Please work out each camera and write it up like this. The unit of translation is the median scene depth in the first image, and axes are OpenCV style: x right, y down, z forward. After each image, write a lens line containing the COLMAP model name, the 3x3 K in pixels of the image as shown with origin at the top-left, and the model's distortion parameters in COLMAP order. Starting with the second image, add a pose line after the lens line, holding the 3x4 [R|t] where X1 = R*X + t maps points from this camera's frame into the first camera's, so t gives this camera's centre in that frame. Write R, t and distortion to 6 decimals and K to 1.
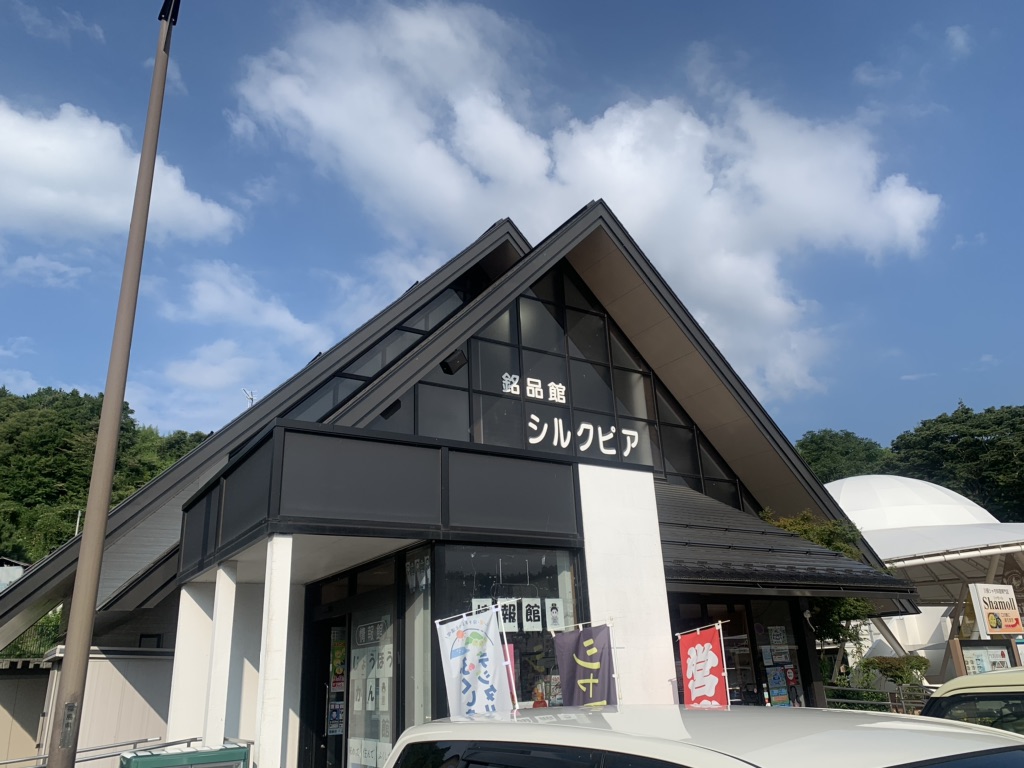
lens RADIAL K [[777.6, 0, 510.9], [0, 777.6, 387.3], [0, 0, 1]] dist [0.052770, -0.032809]
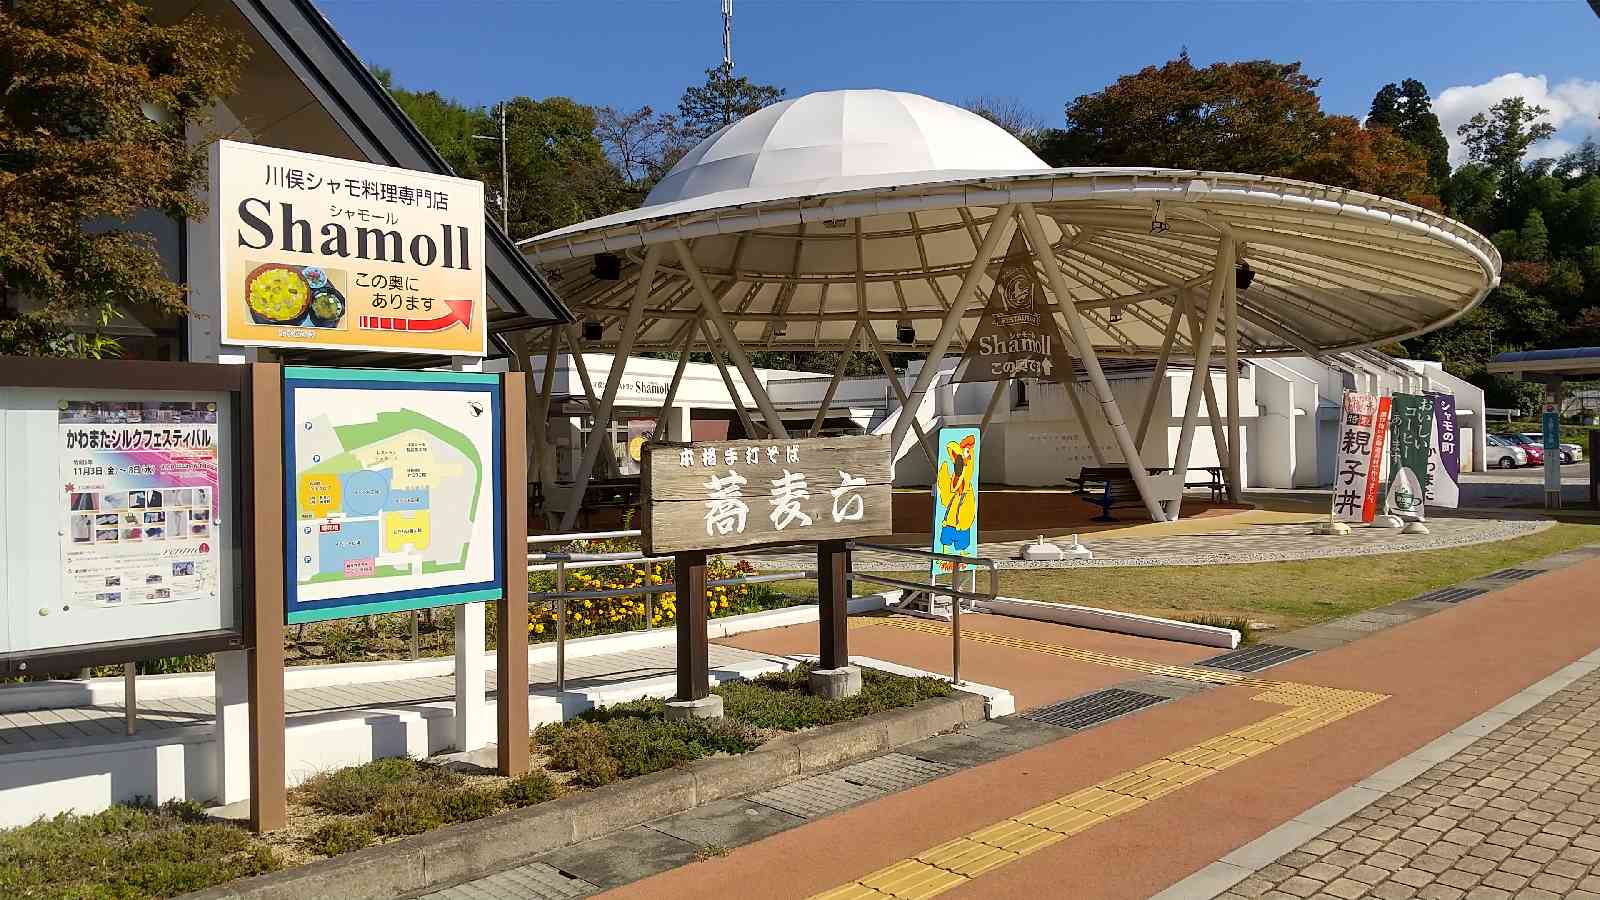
lens RADIAL K [[1177.0, 0, 809.4], [0, 1177.0, 432.7], [0, 0, 1]] dist [0.010833, -0.002536]
pose [[0.980687, 0.024569, 0.194034, 0.587898], [-0.086281, 0.944671, 0.316468, 0.171314], [-0.175523, -0.327098, 0.928547, 0.514316]]
